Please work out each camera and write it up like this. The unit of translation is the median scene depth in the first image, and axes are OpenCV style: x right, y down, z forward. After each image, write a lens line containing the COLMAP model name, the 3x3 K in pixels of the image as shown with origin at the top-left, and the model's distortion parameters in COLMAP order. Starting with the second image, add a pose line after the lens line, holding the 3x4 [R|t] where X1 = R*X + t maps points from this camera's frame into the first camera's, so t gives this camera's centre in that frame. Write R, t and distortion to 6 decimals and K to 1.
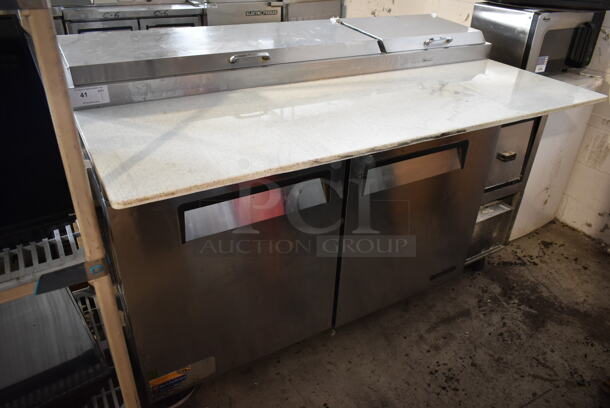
lens RADIAL K [[466.4, 0, 305.0], [0, 466.4, 204.0], [0, 0, 1]] dist [-0.017756, 0.001165]
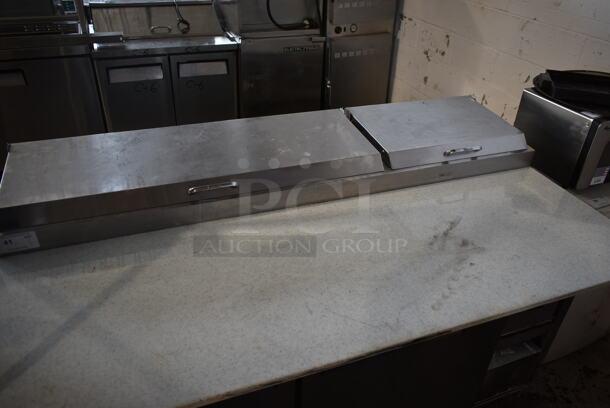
lens RADIAL K [[466.4, 0, 305.0], [0, 466.4, 204.0], [0, 0, 1]] dist [-0.017756, 0.001165]
pose [[0.985561, 0.092461, -0.141846, 0.127860], [-0.087256, 0.995279, 0.042501, -0.249463], [0.145106, -0.029510, 0.988976, 0.132068]]
